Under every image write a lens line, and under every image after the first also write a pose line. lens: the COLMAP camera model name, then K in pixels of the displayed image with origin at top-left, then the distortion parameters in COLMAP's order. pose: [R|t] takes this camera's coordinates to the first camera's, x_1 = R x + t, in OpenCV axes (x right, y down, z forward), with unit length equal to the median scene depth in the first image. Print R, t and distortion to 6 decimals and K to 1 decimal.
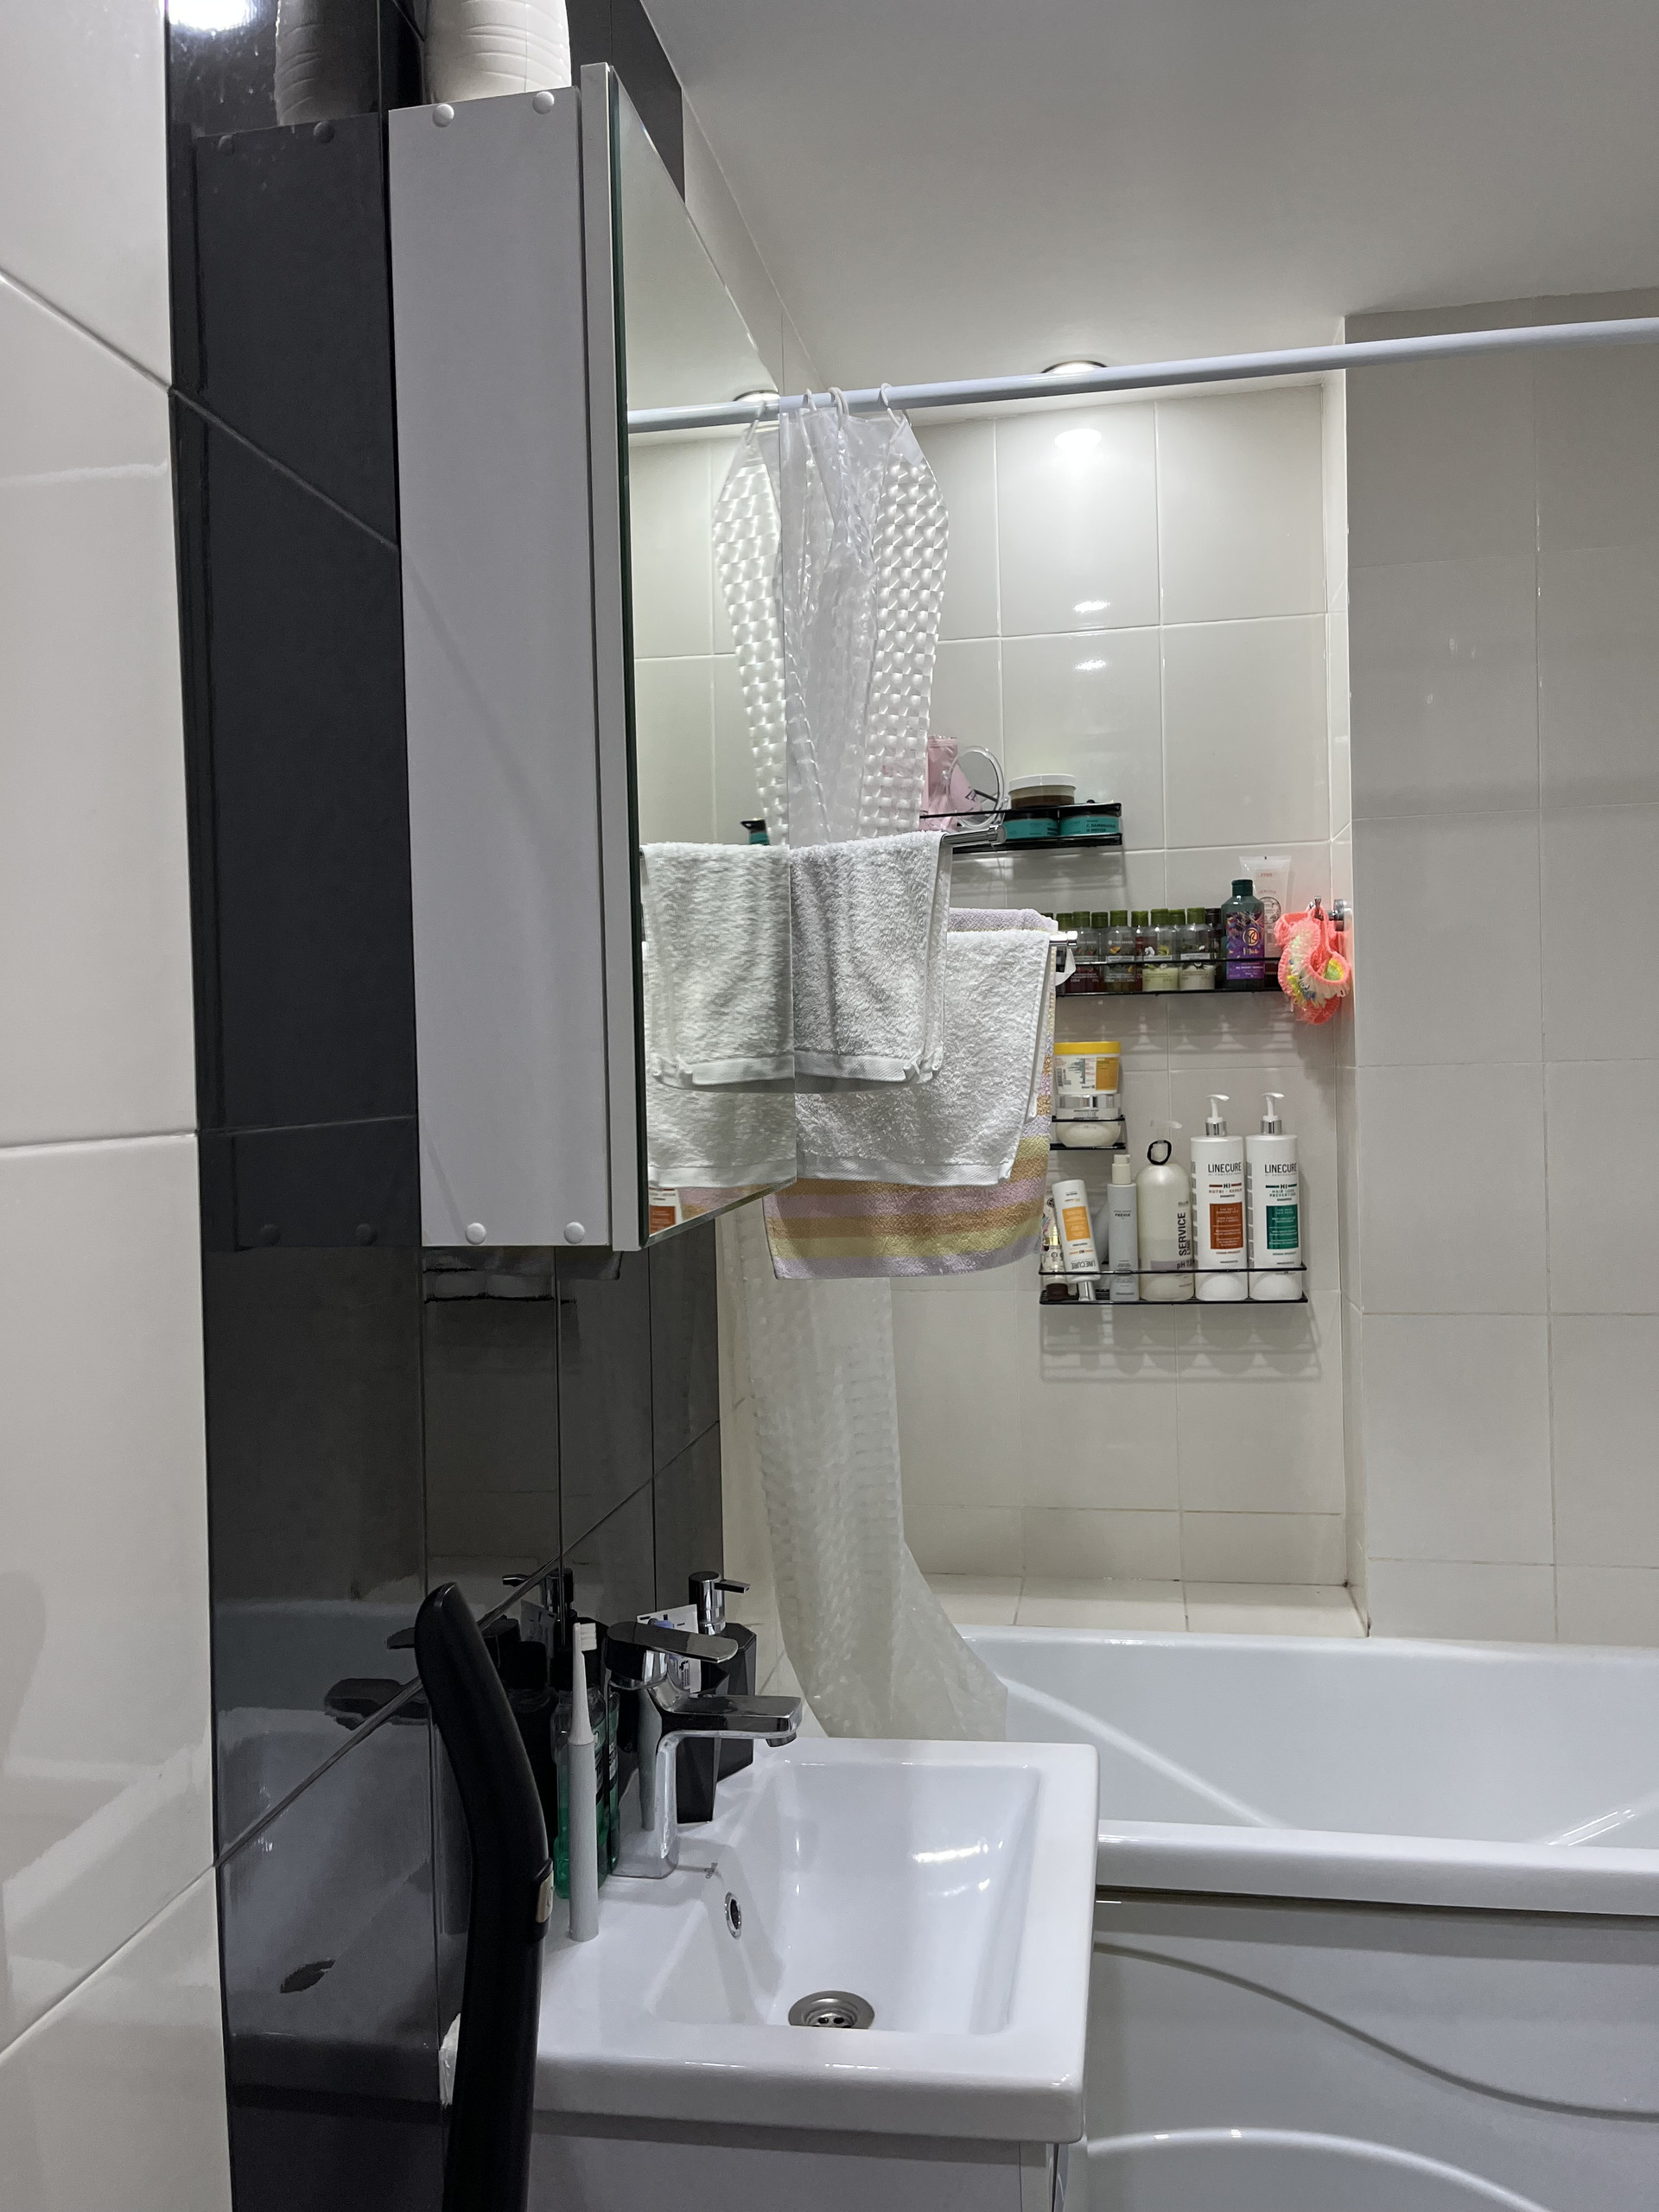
lens RADIAL K [[1683.8, 0, 823.5], [0, 1683.8, 1098.5], [0, 0, 1]] dist [0.076505, -0.103288]
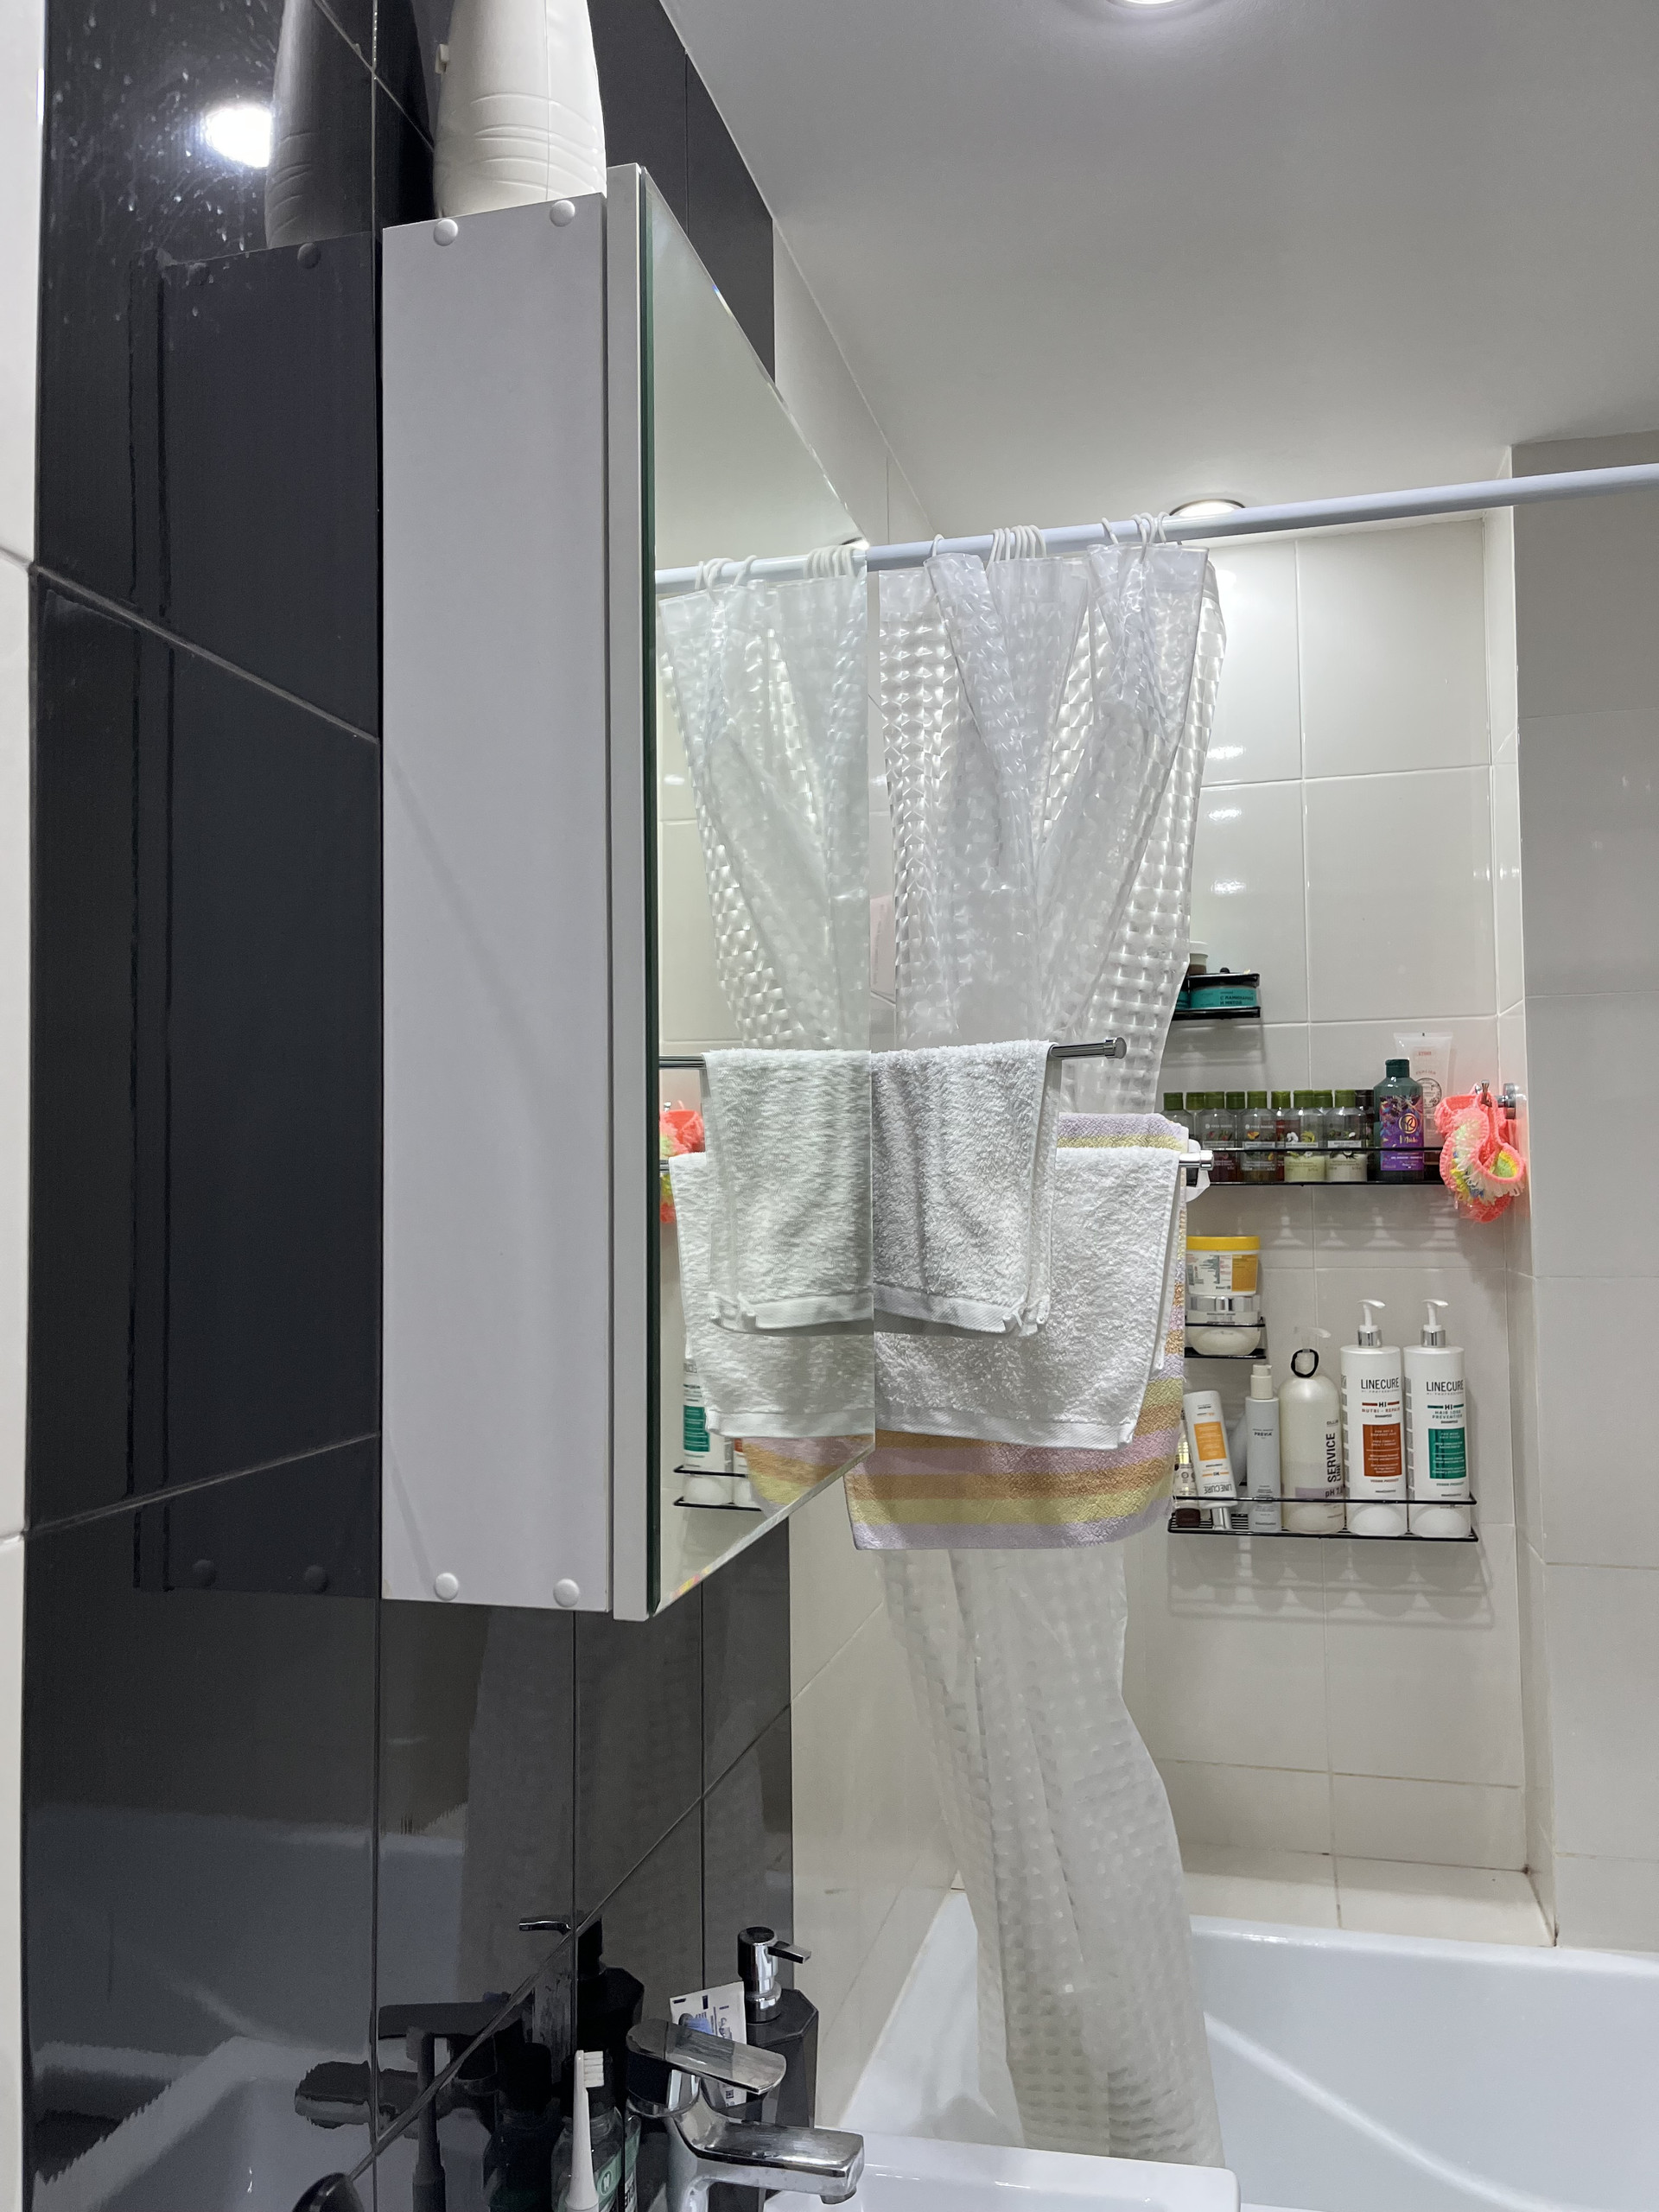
lens RADIAL K [[1683.8, 0, 833.2], [0, 1683.8, 1111.4], [0, 0, 1]] dist [0.076505, -0.103288]
pose [[0.997573, 0.010317, -0.068865, 0.013623], [-0.014581, 0.997988, -0.061701, -0.047089], [0.068090, 0.062555, 0.995716, 0.100398]]
